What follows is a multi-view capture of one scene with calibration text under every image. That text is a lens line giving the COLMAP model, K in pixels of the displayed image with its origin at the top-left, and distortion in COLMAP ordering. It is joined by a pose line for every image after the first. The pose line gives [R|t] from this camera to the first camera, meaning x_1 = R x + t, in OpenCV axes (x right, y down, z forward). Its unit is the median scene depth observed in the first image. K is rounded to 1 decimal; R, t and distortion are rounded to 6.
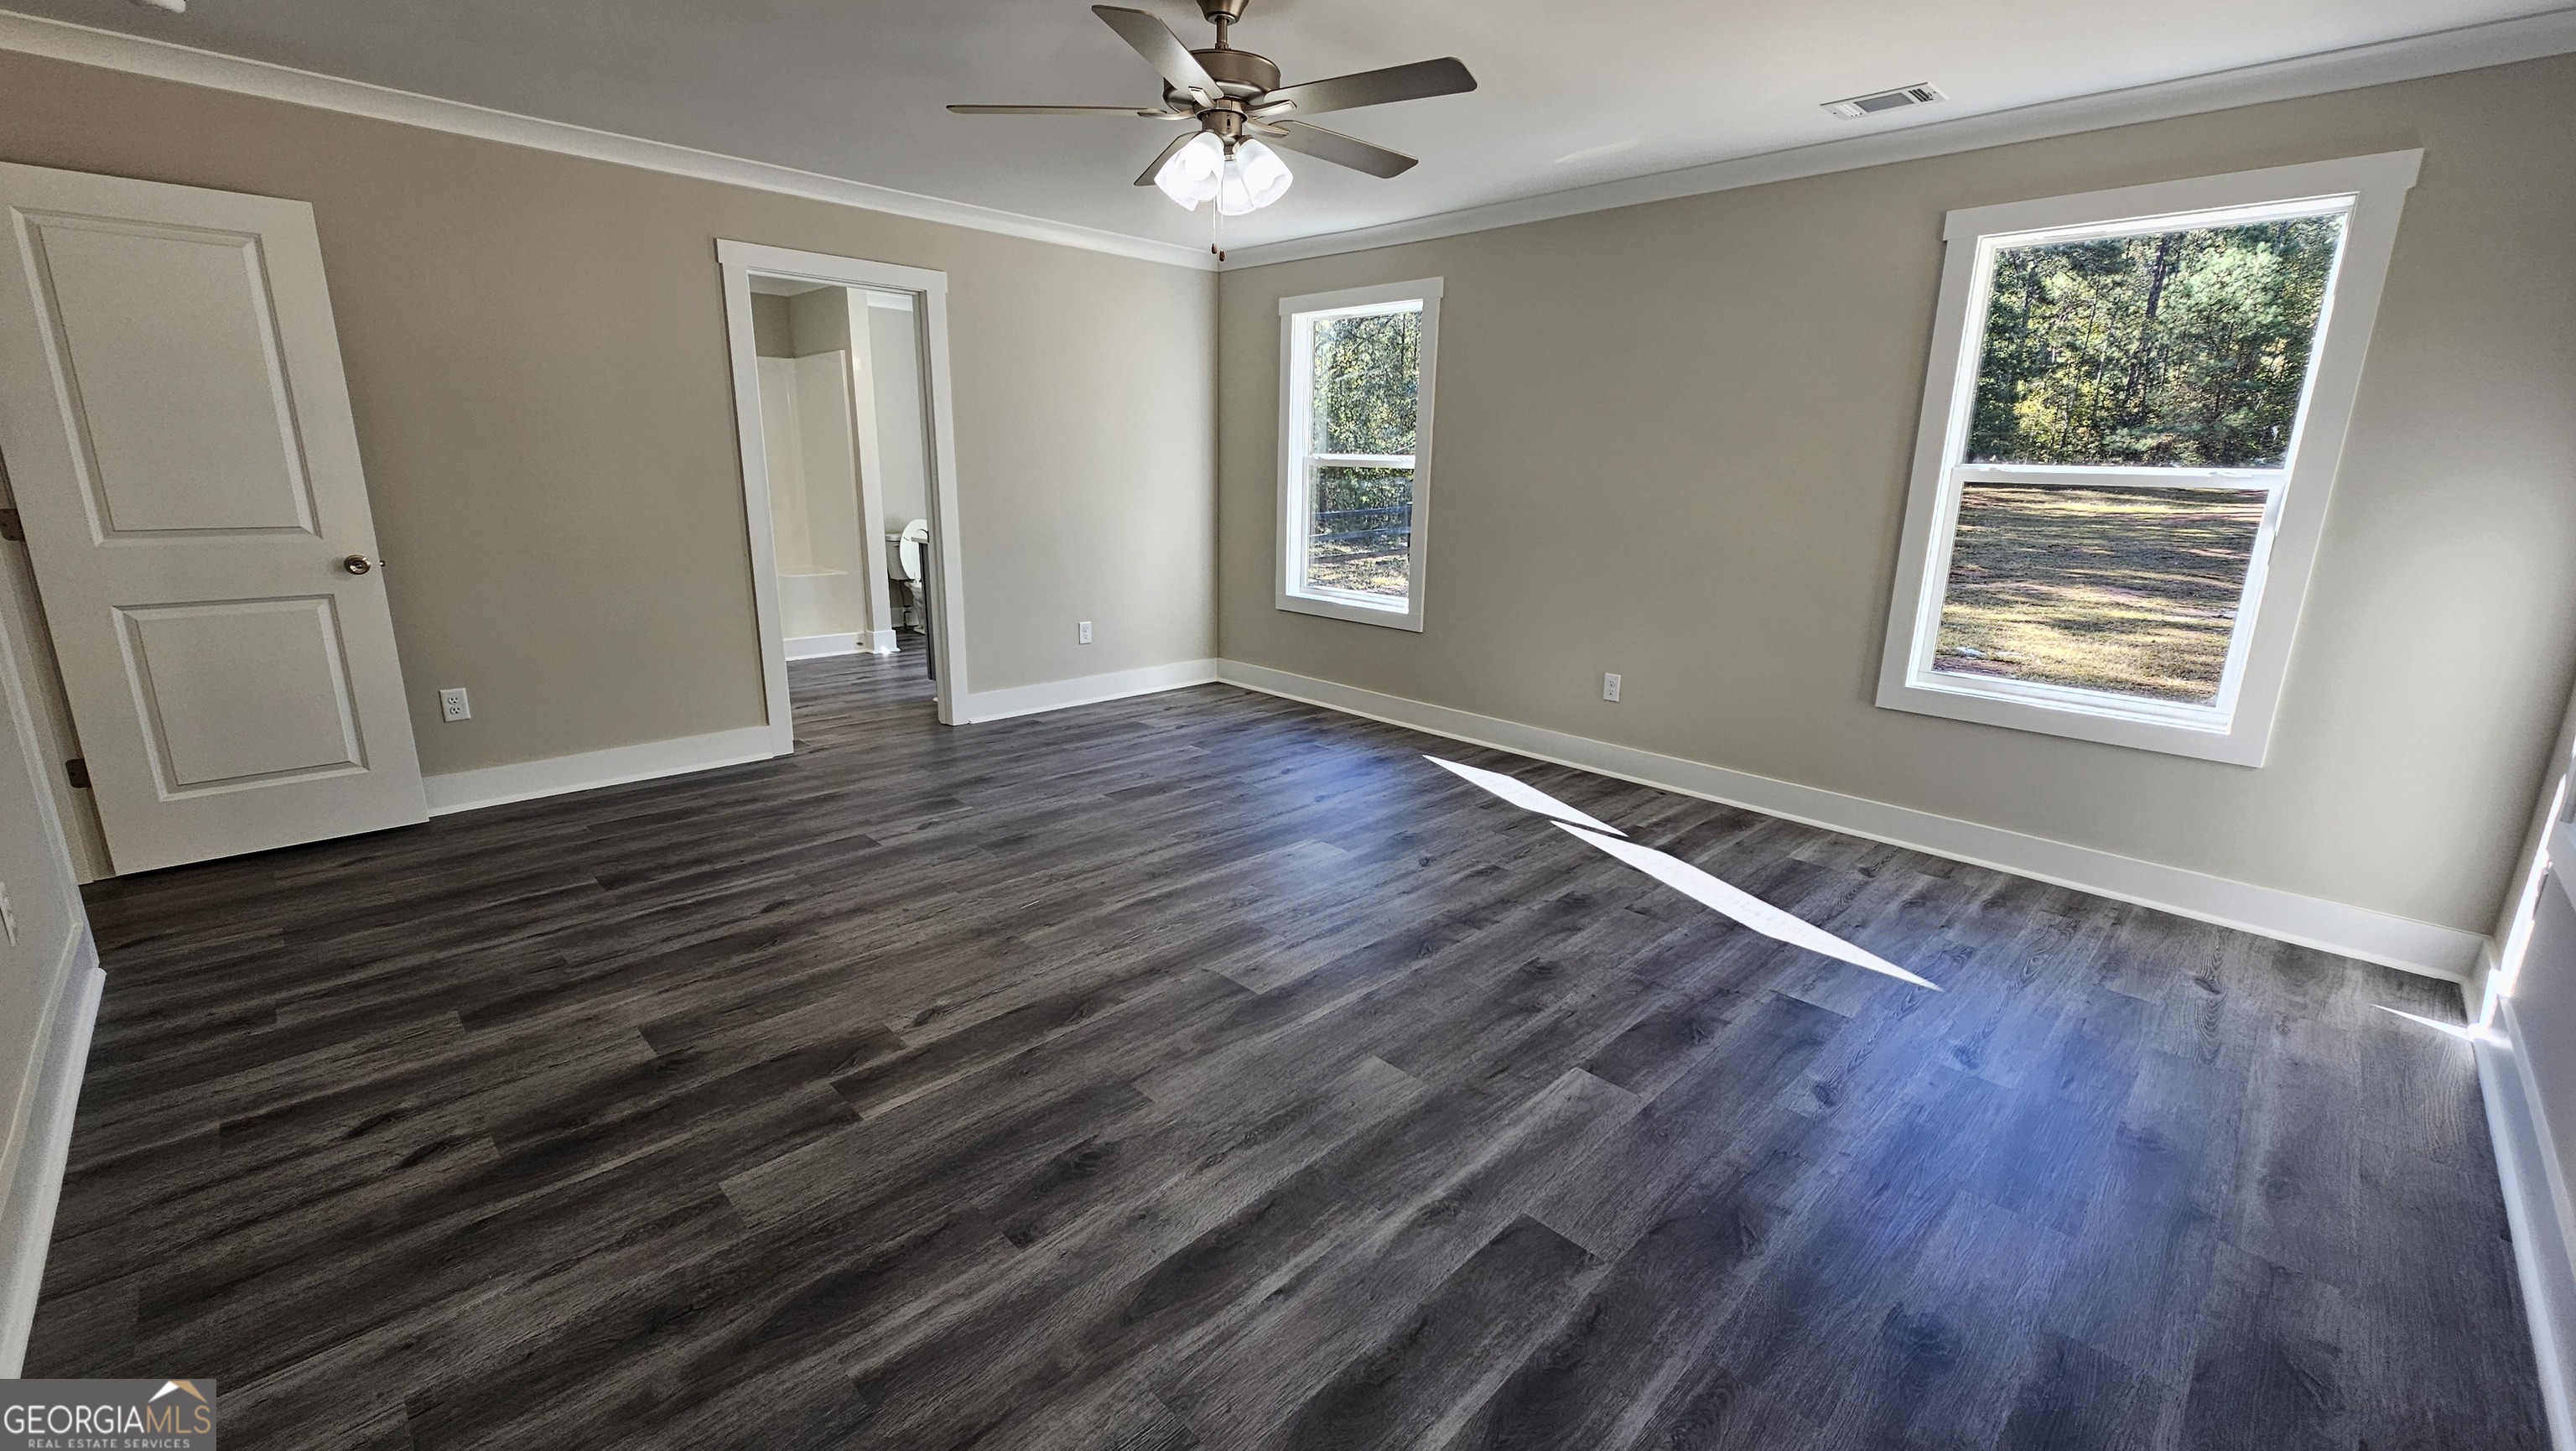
lens RADIAL K [[1041.5, 0, 1299.4], [0, 1041.5, 717.0], [0, 0, 1]] dist [0.002357, 0.000024]
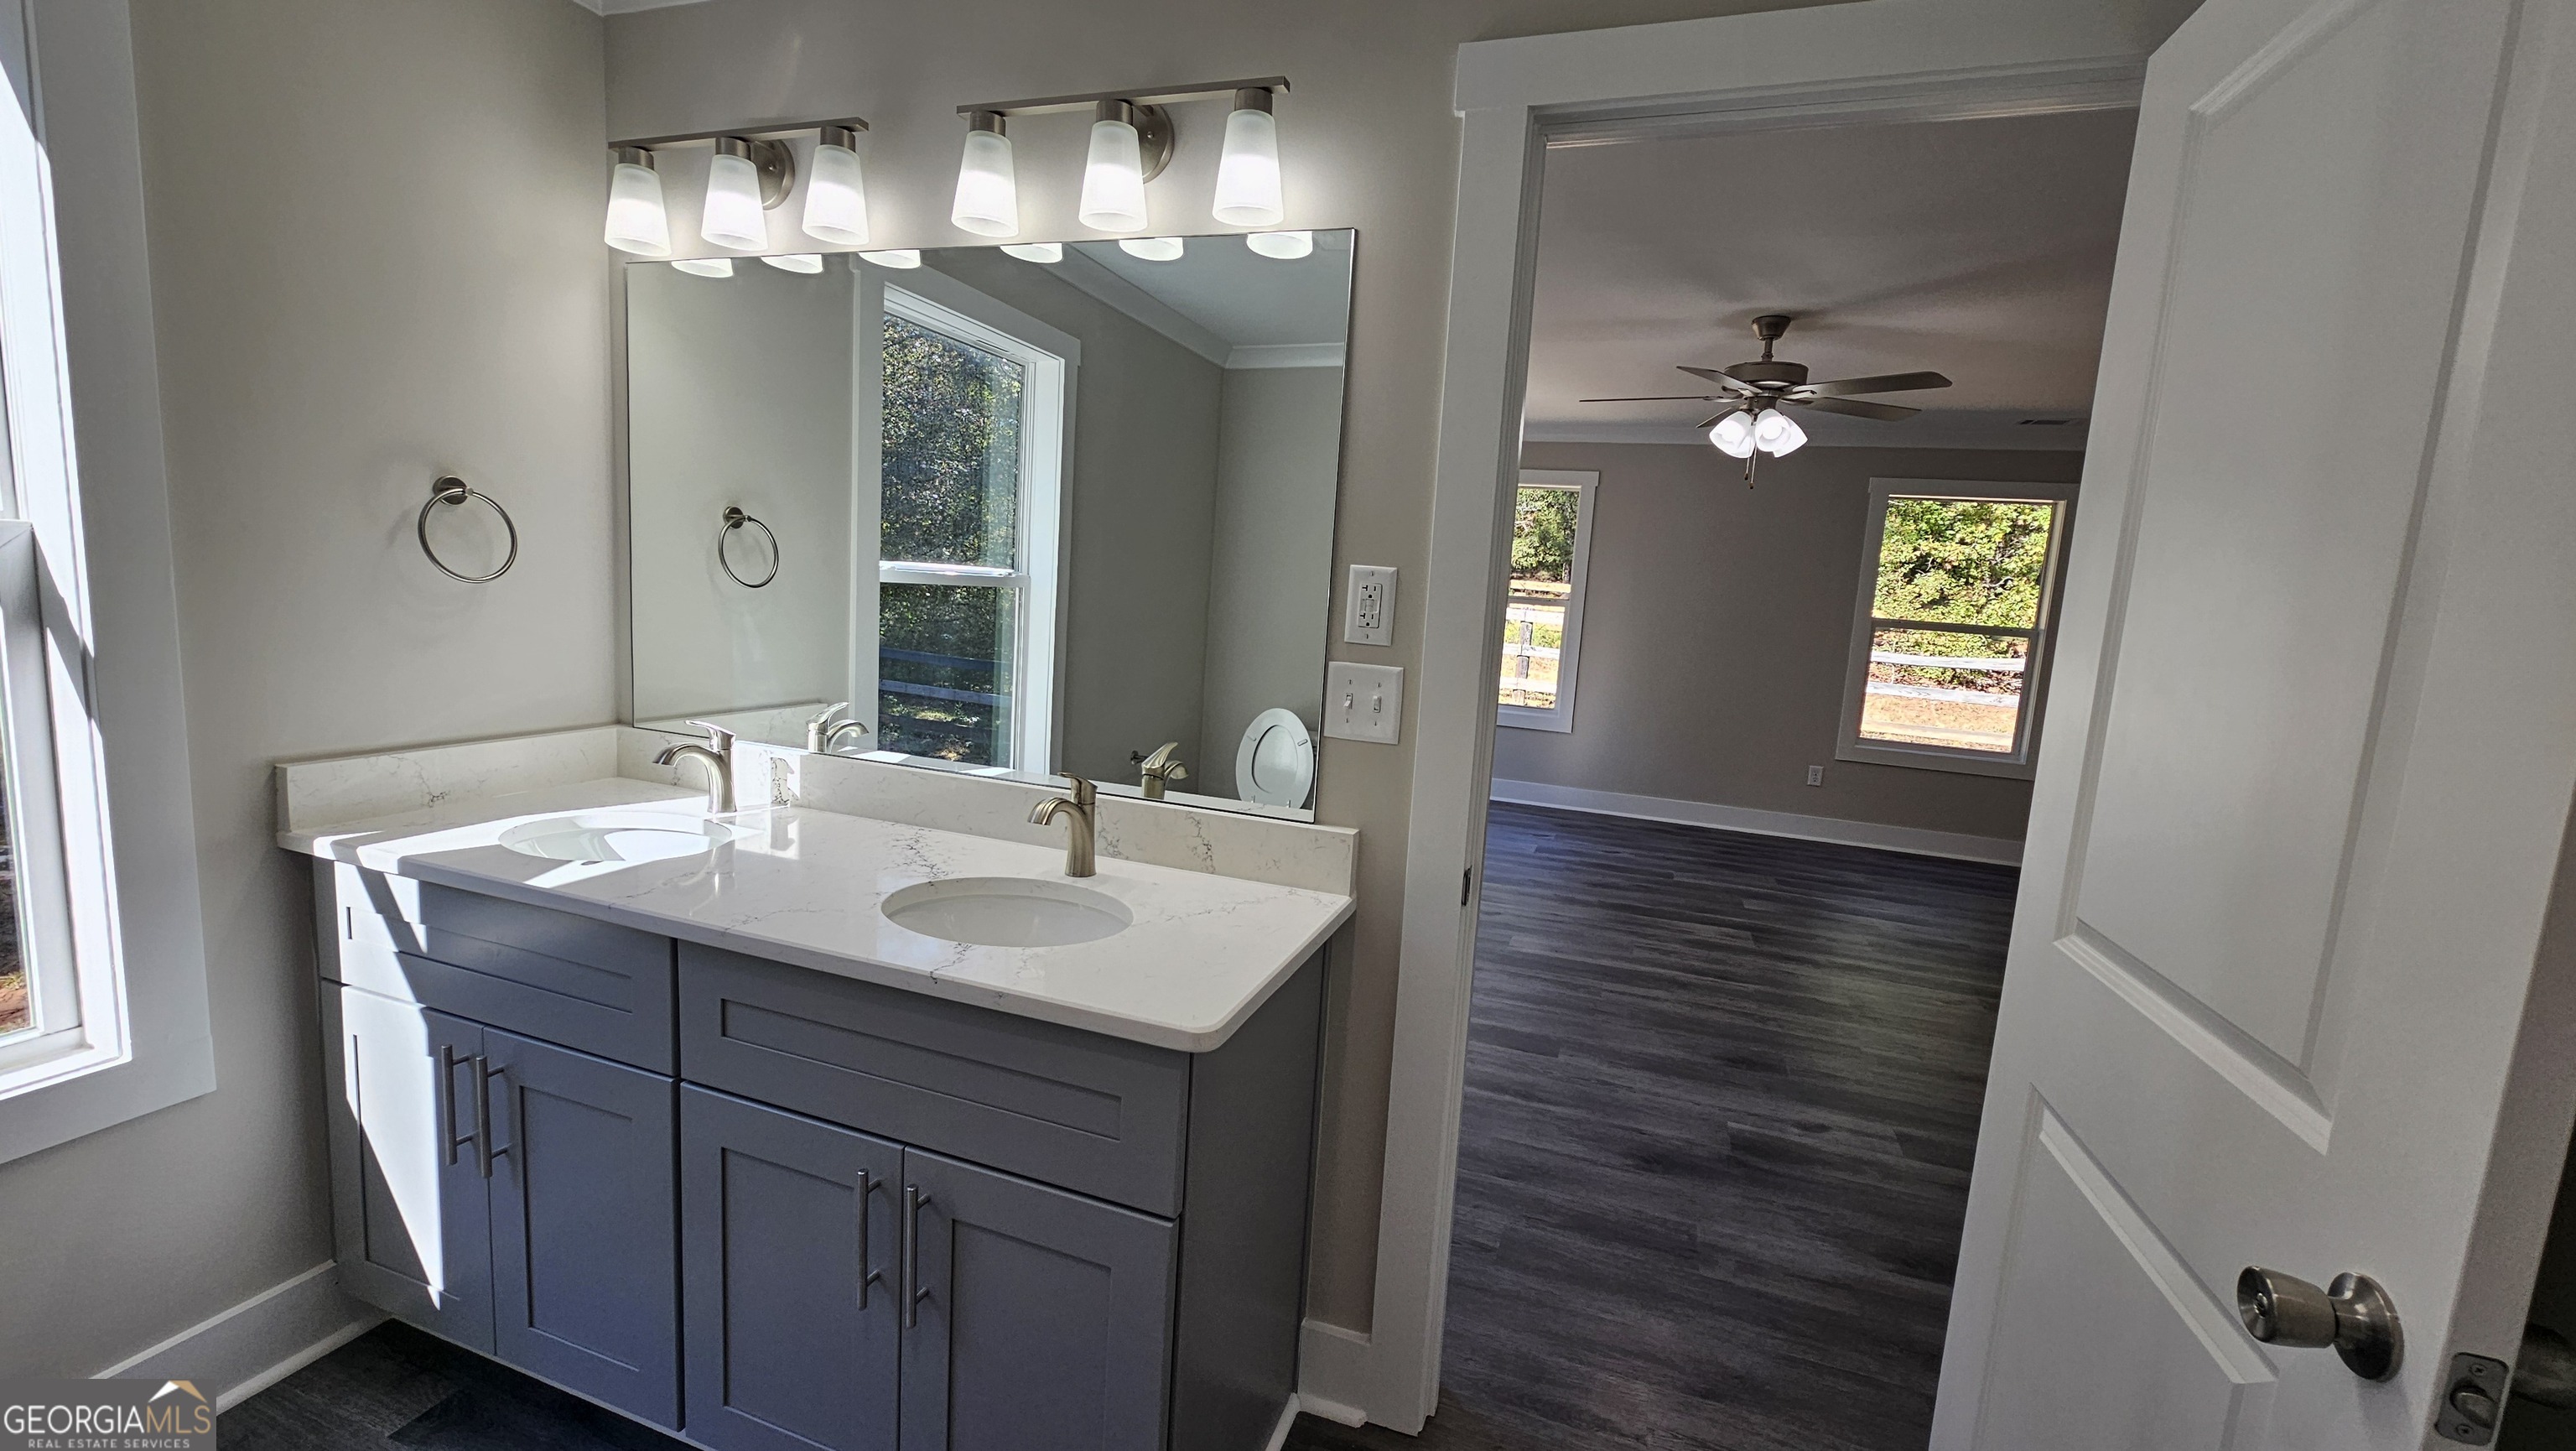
lens RADIAL K [[1041.5, 0, 1299.4], [0, 1041.5, 717.0], [0, 0, 1]] dist [0.002357, 0.000024]
pose [[-0.428627, -0.166508, 0.888006, -0.999398], [0.145002, 0.957452, 0.249520, -0.508278], [-0.891770, 0.235714, -0.386246, 1.905885]]
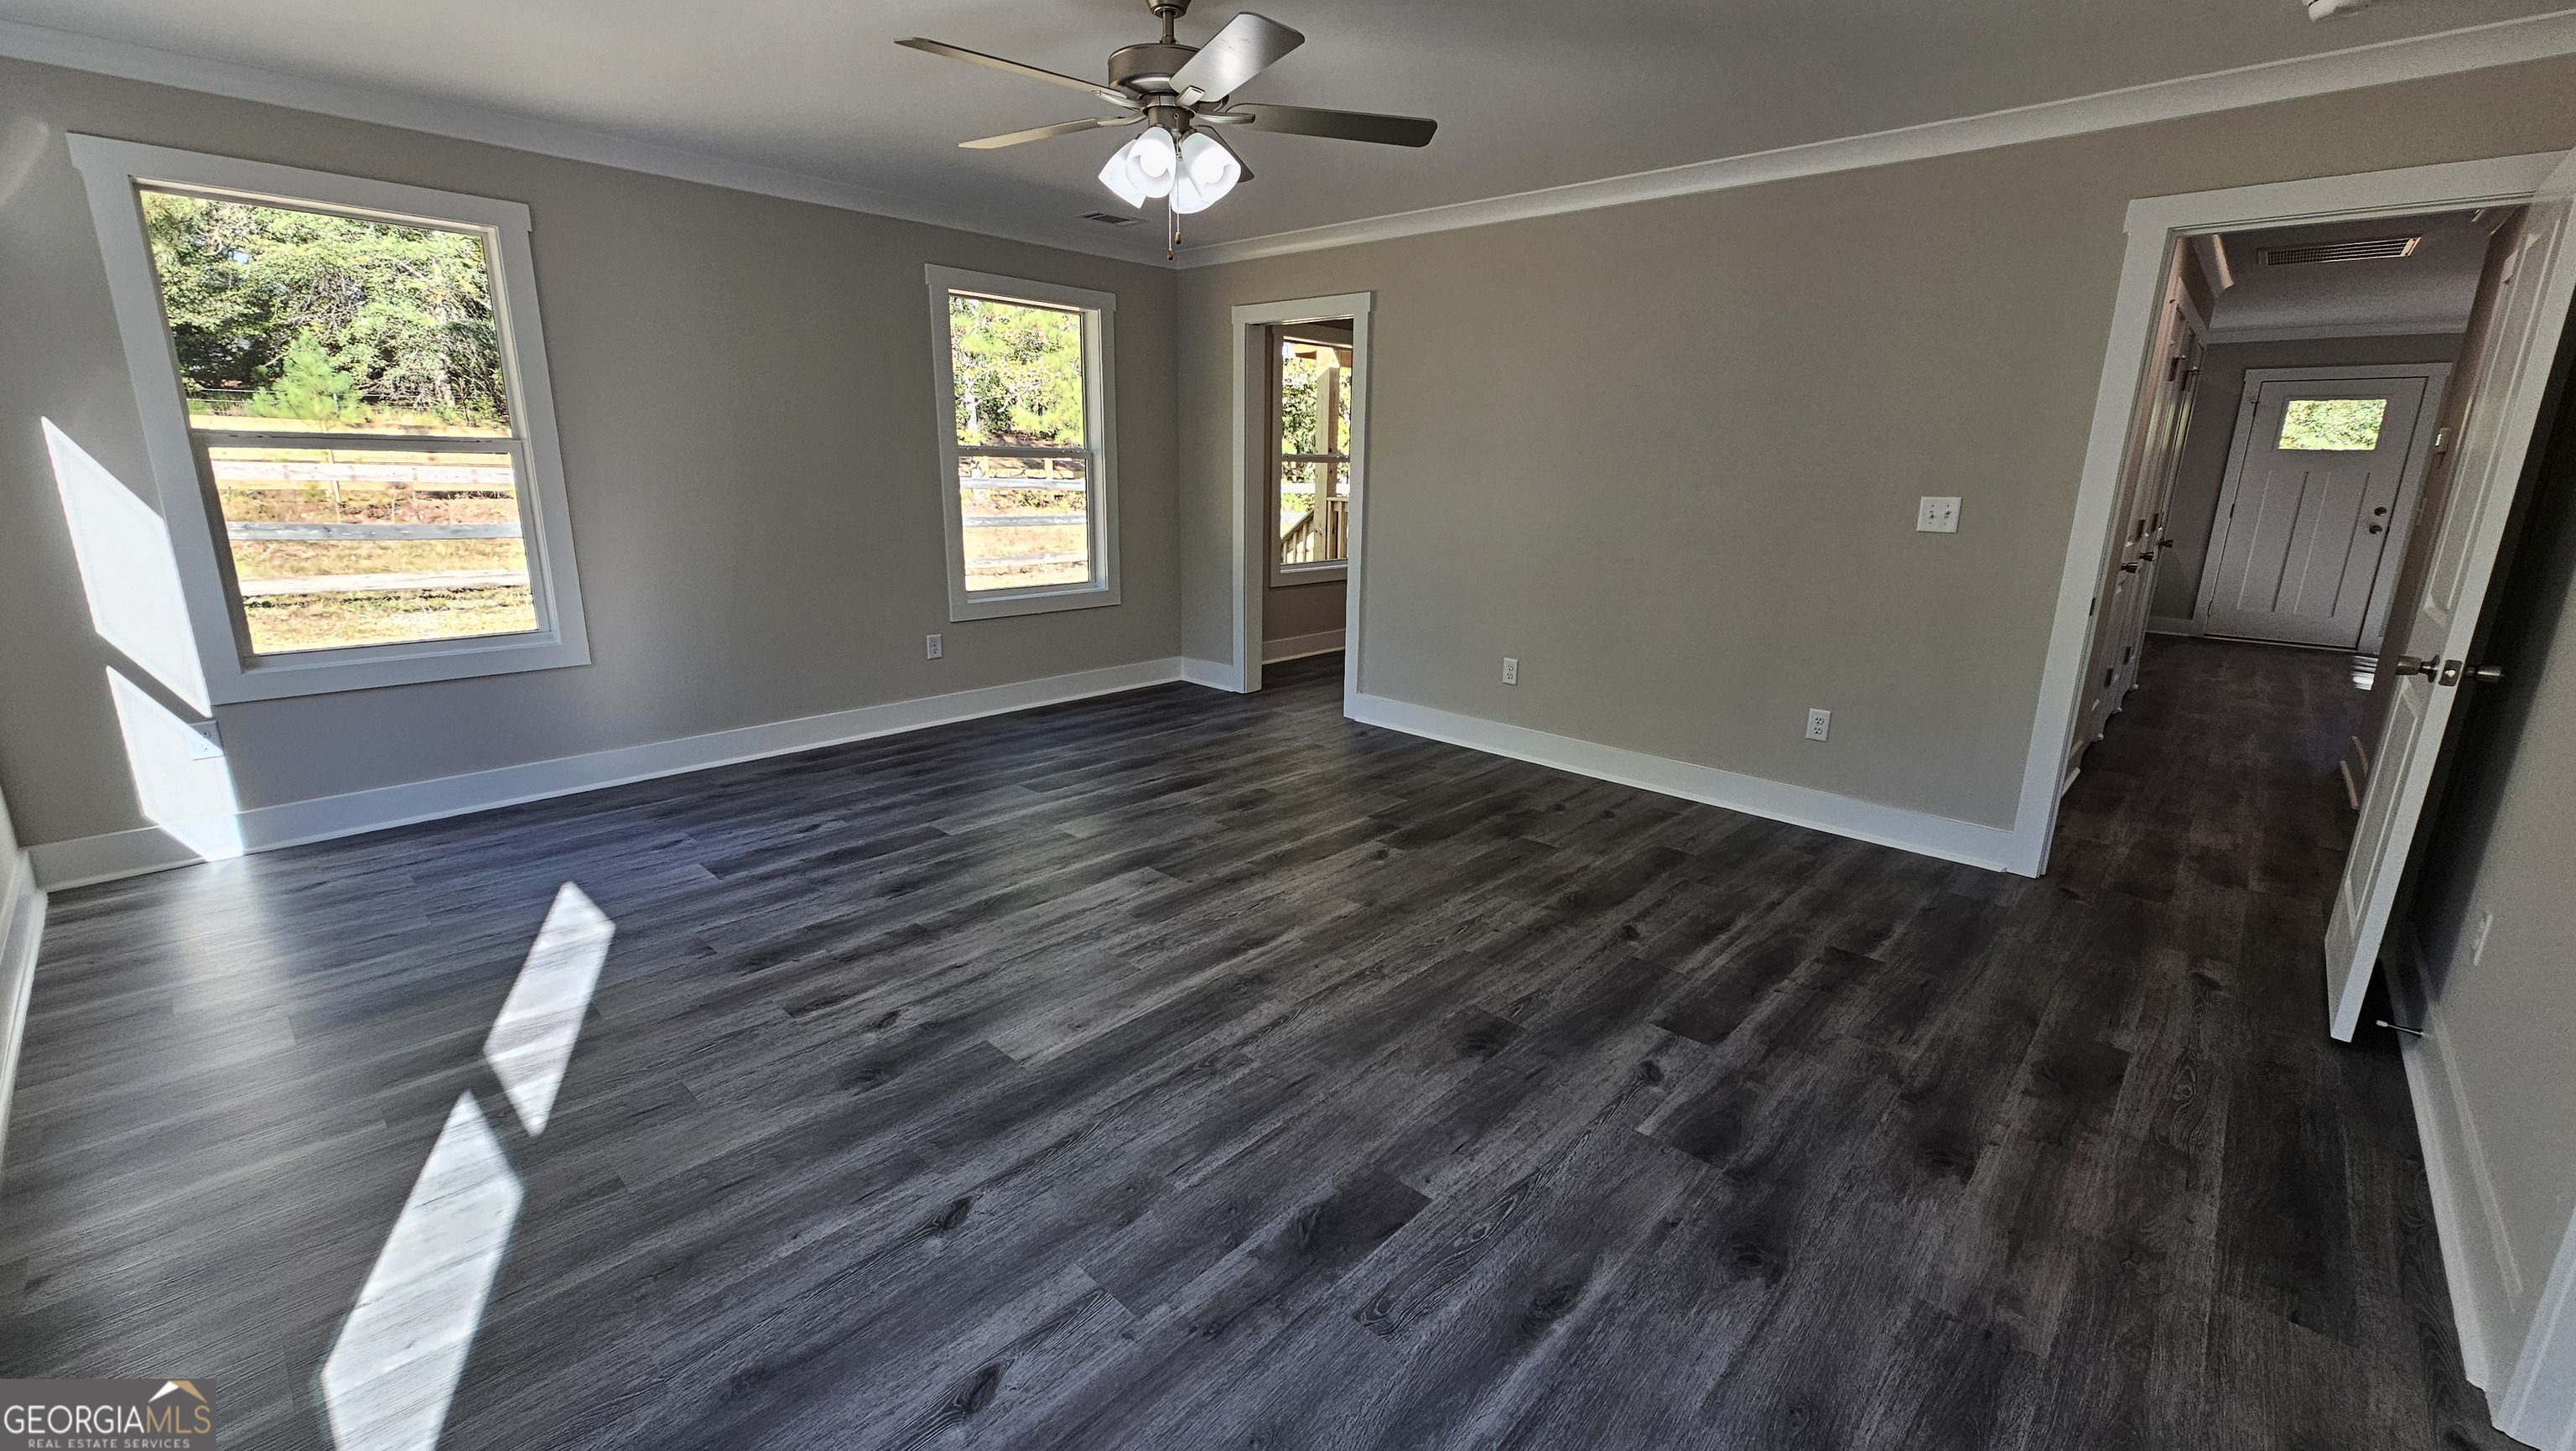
lens RADIAL K [[1041.5, 0, 1299.4], [0, 1041.5, 717.0], [0, 0, 1]] dist [0.002357, 0.000024]
pose [[-0.998428, -0.029052, -0.047935, -0.138895], [-0.048109, 0.883006, 0.466889, -0.450138], [0.028763, 0.468461, -0.883016, 1.786129]]
